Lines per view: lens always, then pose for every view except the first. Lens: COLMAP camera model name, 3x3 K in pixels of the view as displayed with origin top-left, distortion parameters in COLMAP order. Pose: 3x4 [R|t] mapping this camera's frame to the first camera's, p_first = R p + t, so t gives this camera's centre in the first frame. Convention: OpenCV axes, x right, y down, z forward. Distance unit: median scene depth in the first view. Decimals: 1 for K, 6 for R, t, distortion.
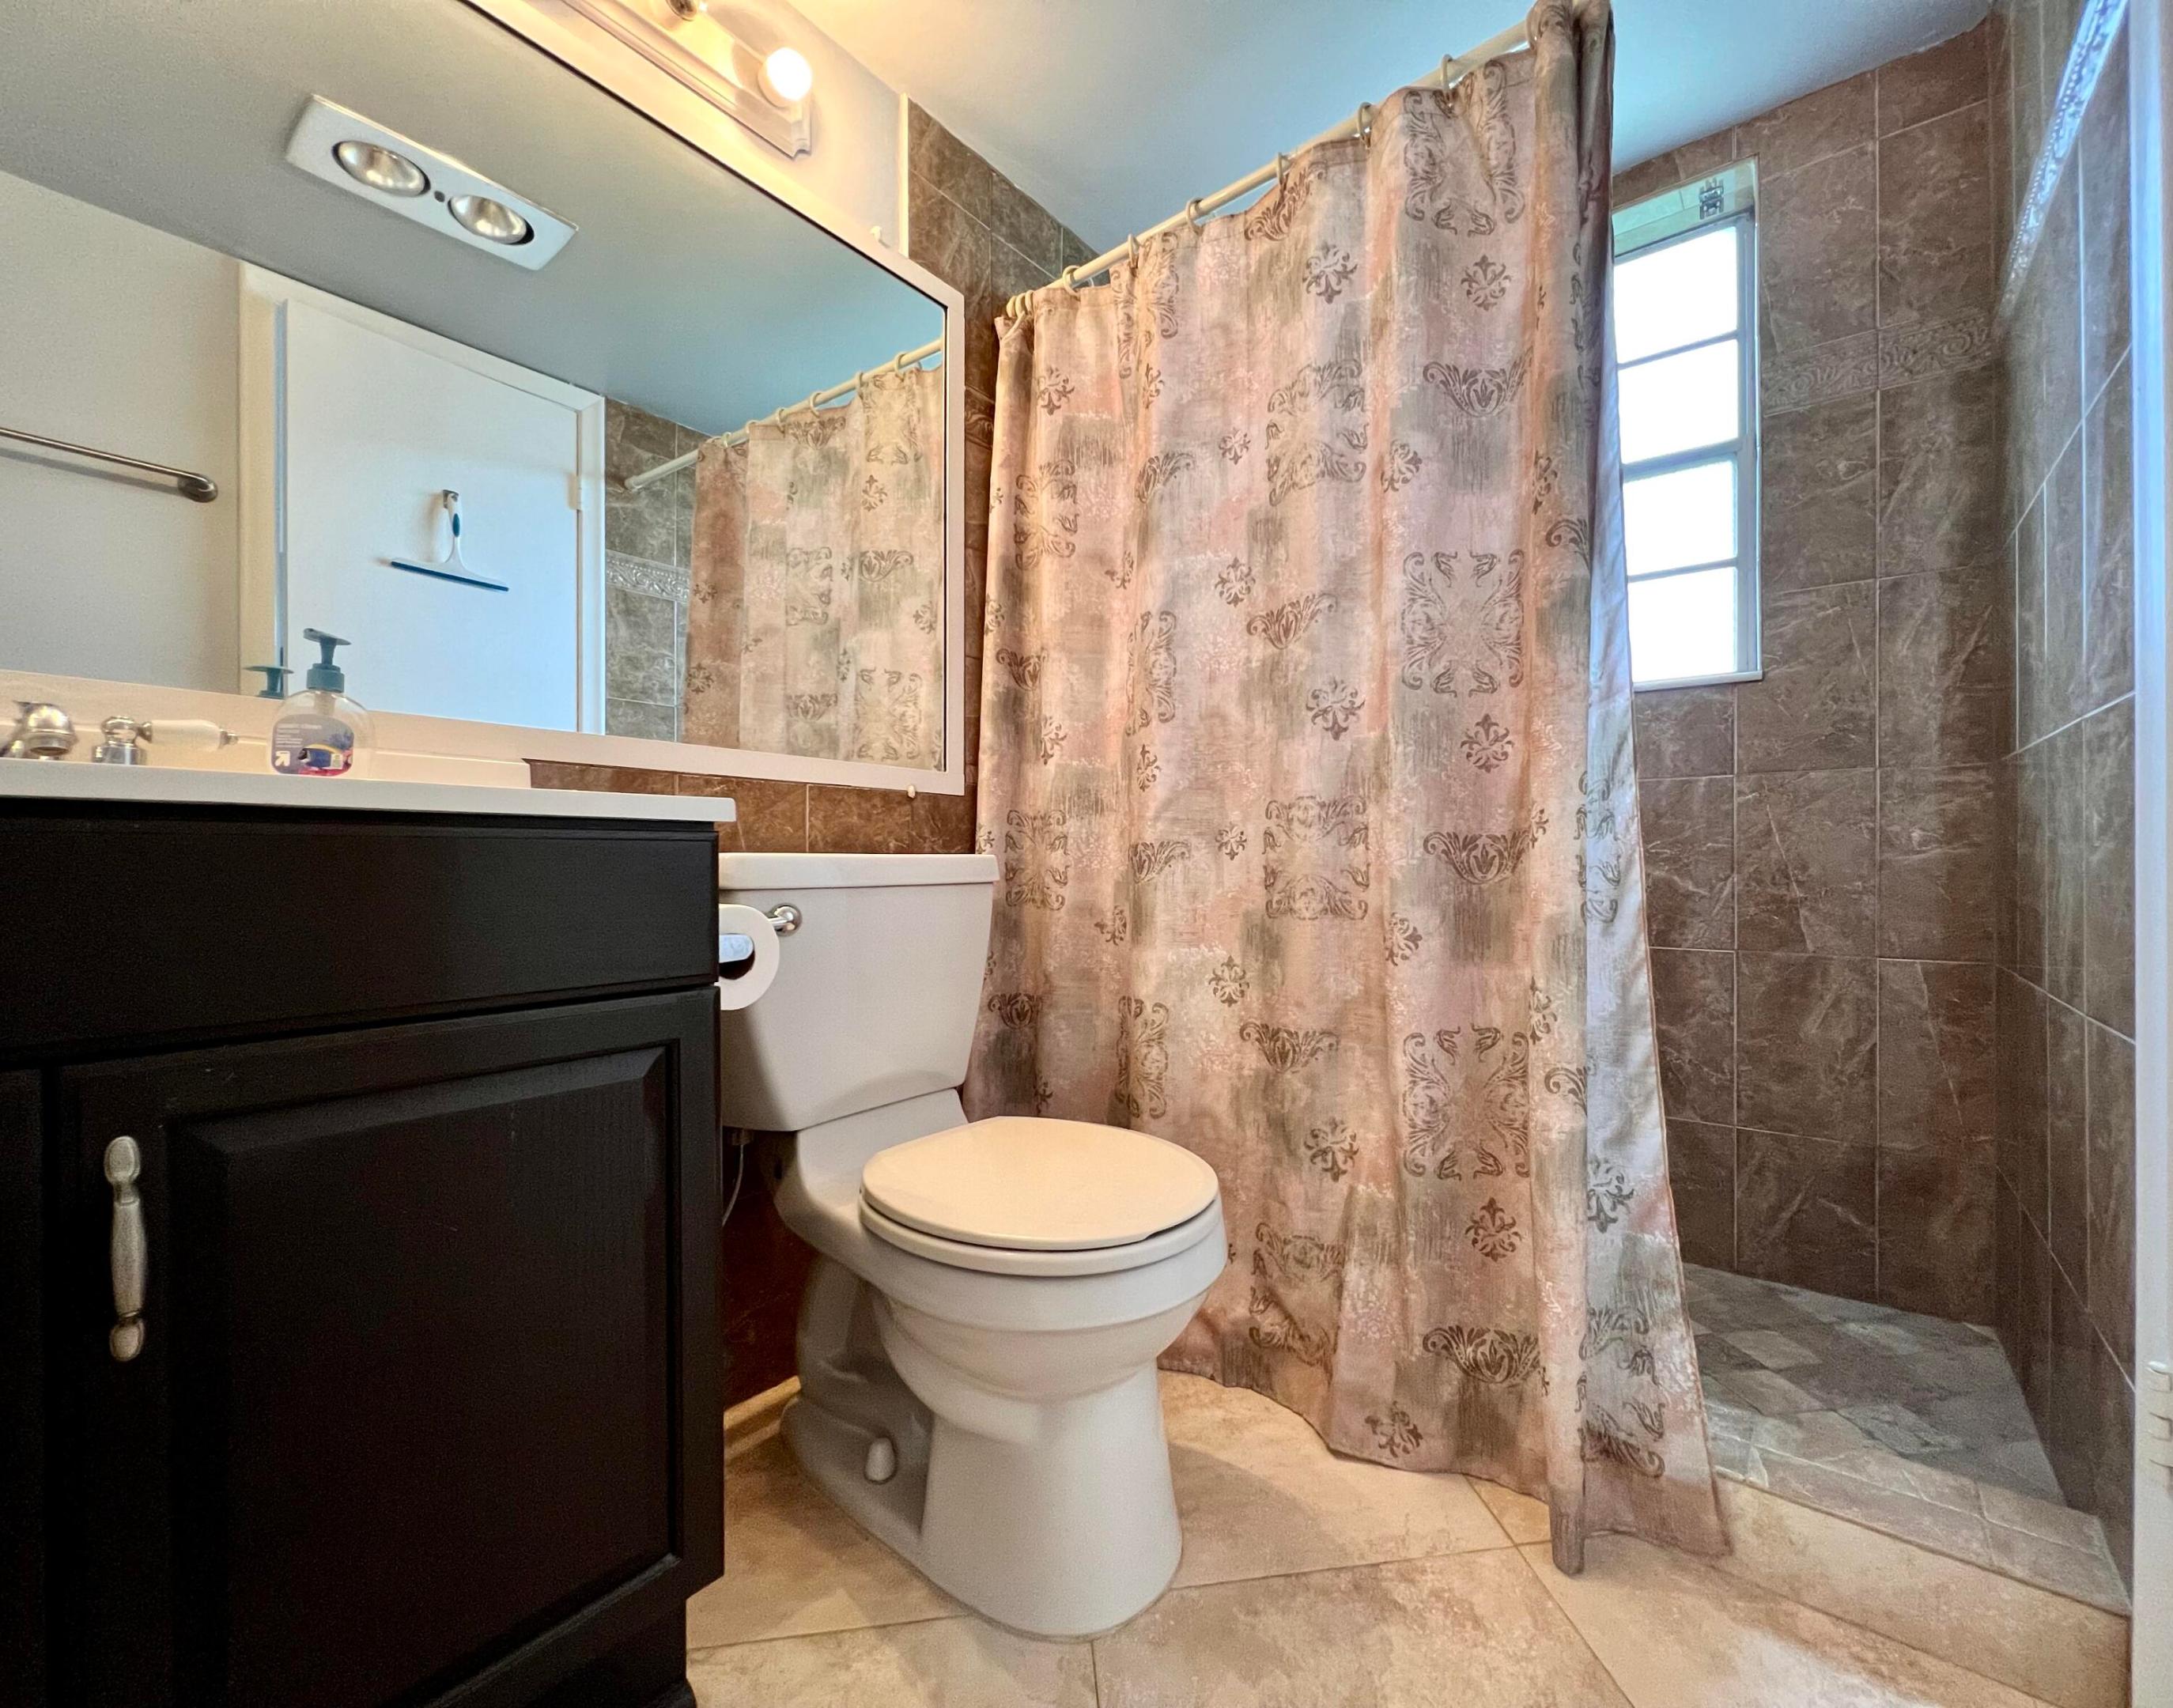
lens RADIAL K [[899.3, 0, 1086.0], [0, 899.3, 858.2], [0, 0, 1]] dist [-0.002403, -0.000416]
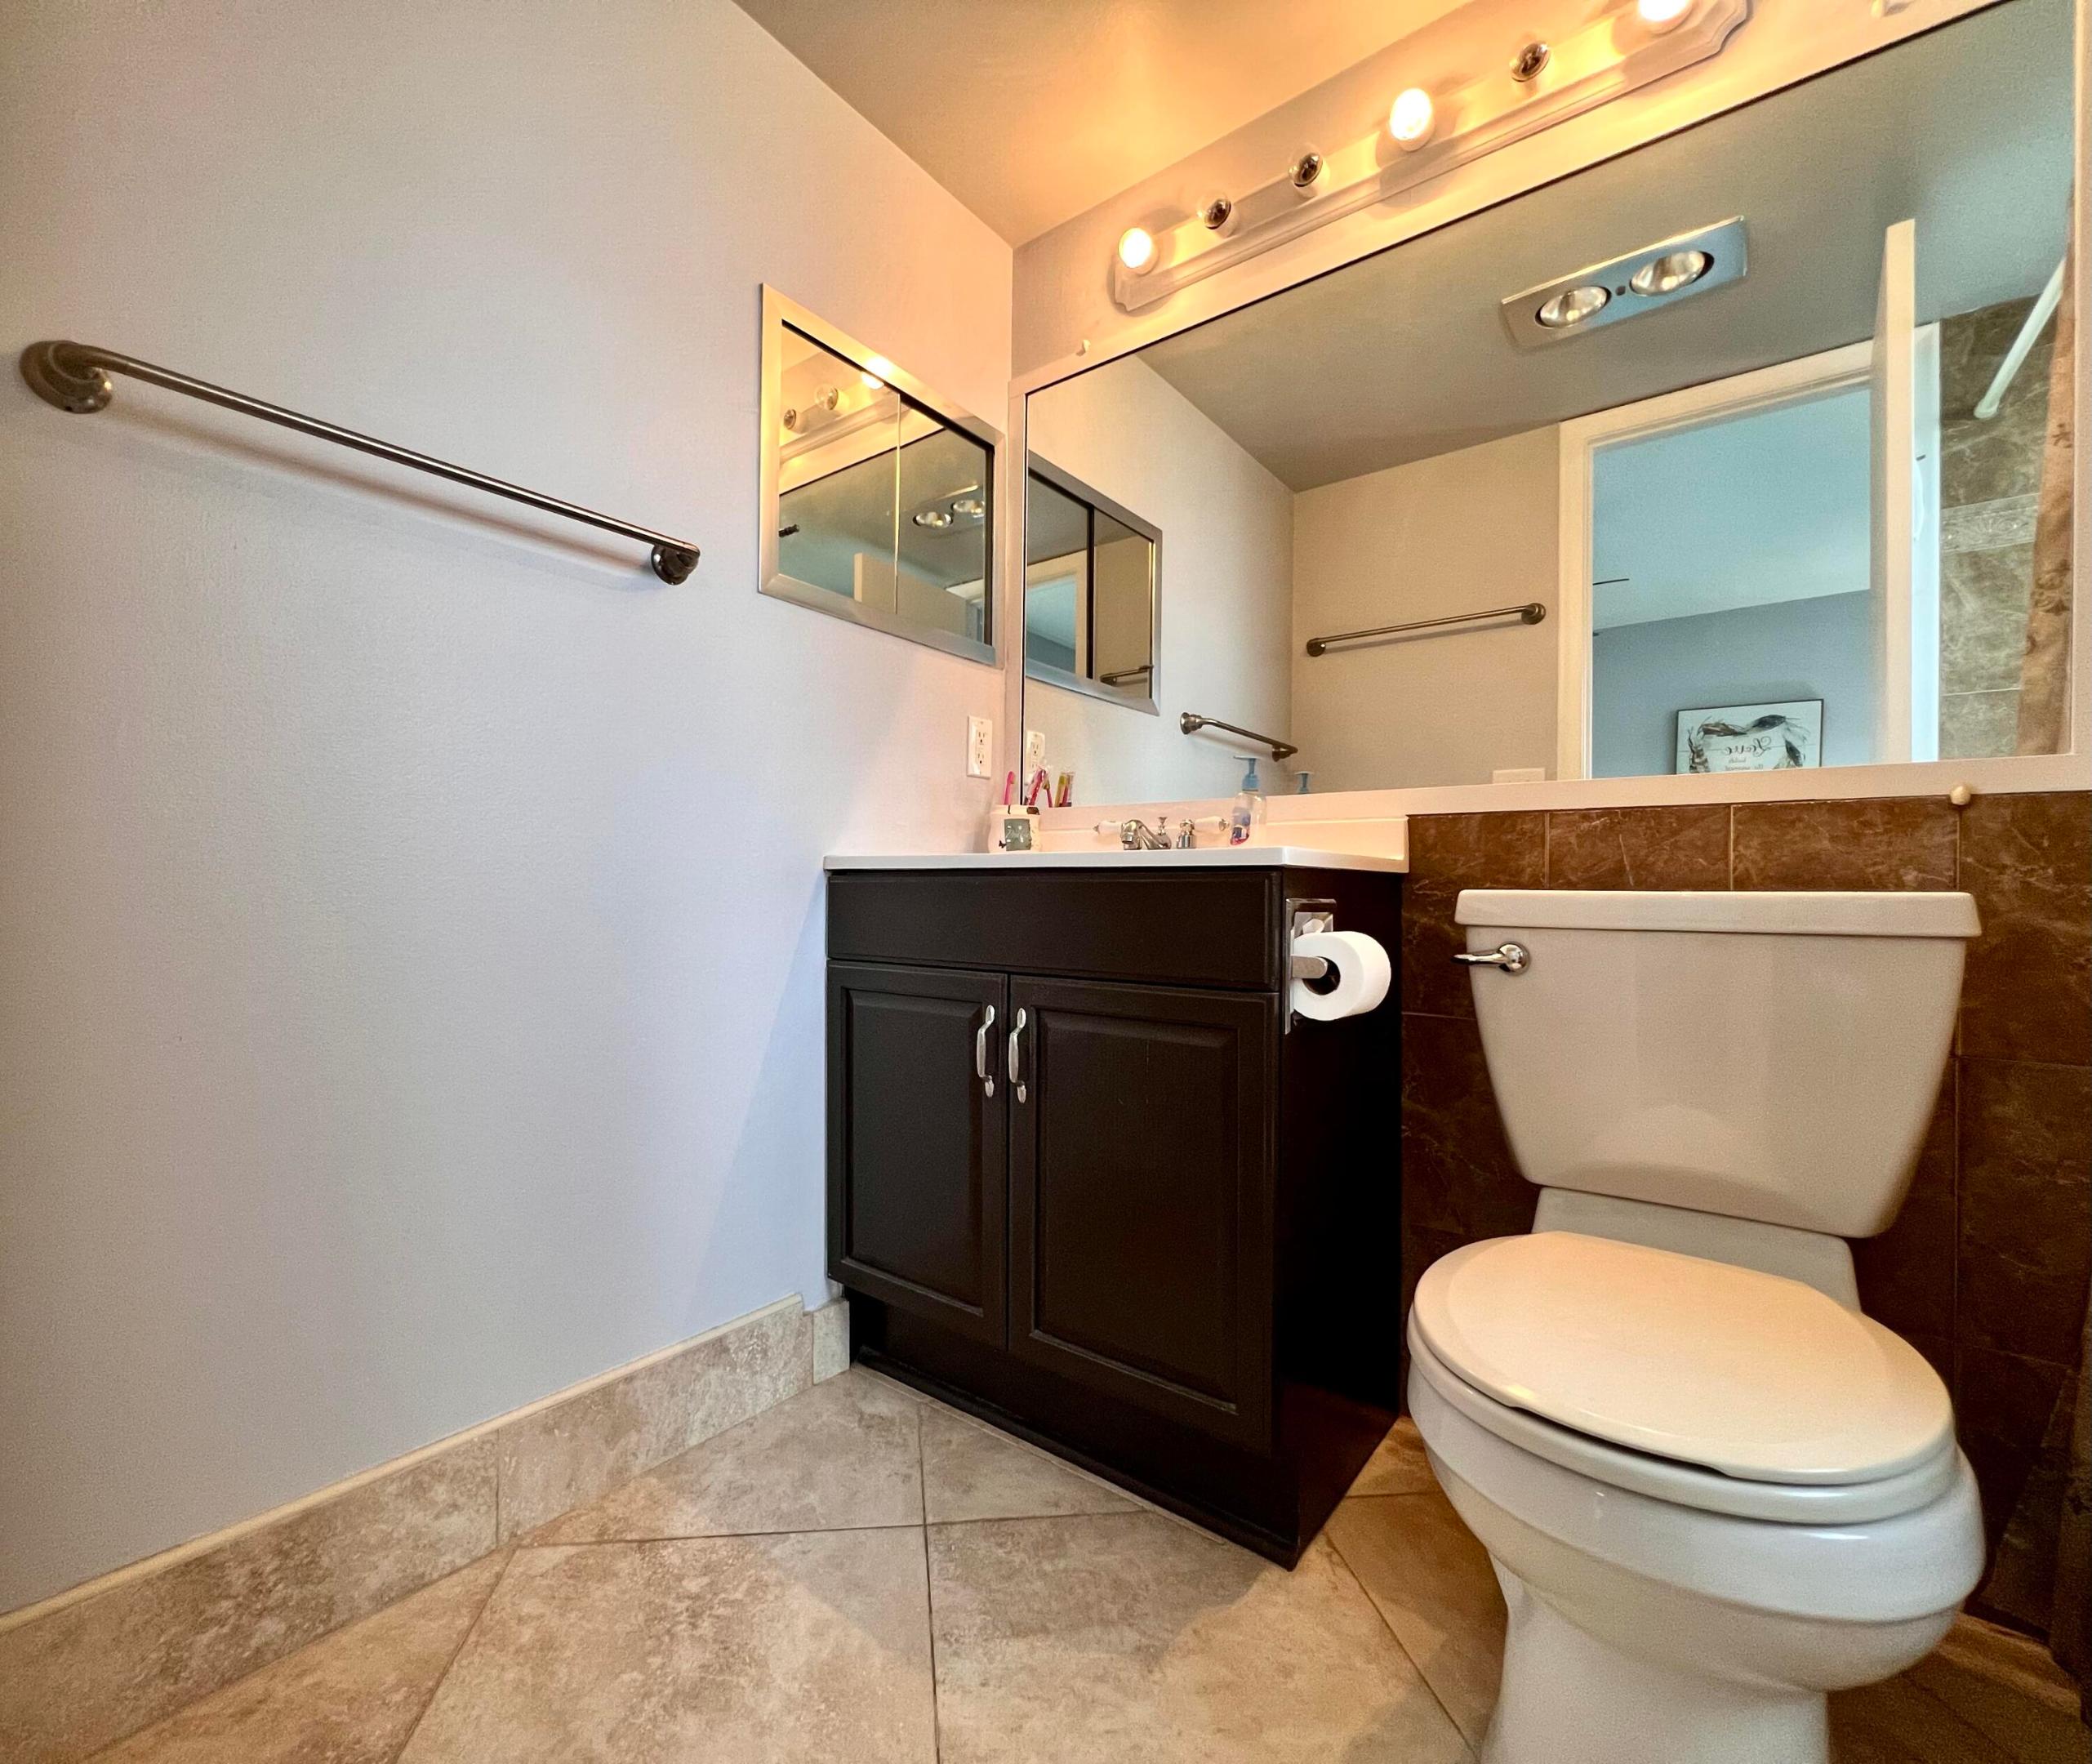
lens RADIAL K [[919.4, 0, 1039.2], [0, 919.4, 884.8], [0, 0, 1]] dist [-0.003877, -0.000561]
pose [[0.024859, -0.007324, -0.999664, 0.491944], [-0.006624, 0.999950, -0.007491, -0.000200], [0.999669, 0.006808, 0.024810, 0.352582]]
